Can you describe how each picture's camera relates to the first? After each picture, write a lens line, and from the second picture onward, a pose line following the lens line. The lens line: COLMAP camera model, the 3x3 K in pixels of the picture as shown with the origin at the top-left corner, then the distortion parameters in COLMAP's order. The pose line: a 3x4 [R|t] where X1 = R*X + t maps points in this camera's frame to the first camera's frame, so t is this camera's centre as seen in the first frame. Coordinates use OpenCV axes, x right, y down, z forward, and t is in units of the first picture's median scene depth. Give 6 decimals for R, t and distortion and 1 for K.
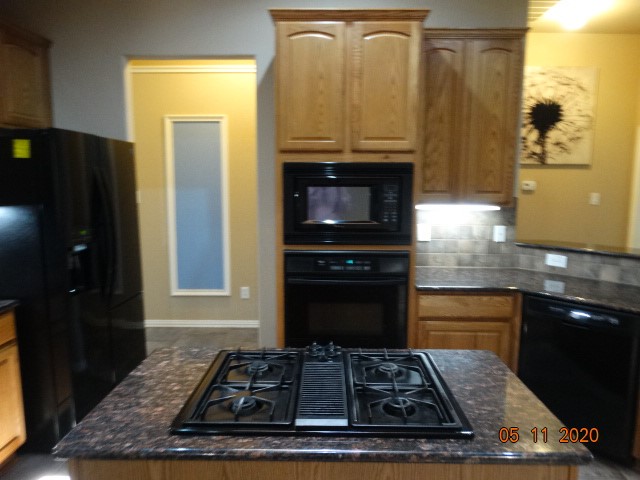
lens RADIAL K [[464.5, 0, 320.2], [0, 464.5, 240.3], [0, 0, 1]] dist [0.022681, 0.012233]
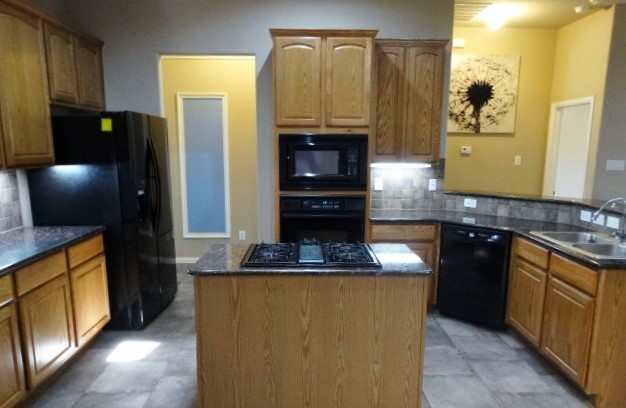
lens RADIAL K [[454.6, 0, 309.8], [0, 454.6, 223.9], [0, 0, 1]] dist [0.044898, -0.004716]
pose [[0.999565, -0.004598, 0.029116, -0.024452], [0.003343, 0.999068, 0.043026, 0.050123], [-0.029287, -0.042910, 0.998650, -0.412554]]
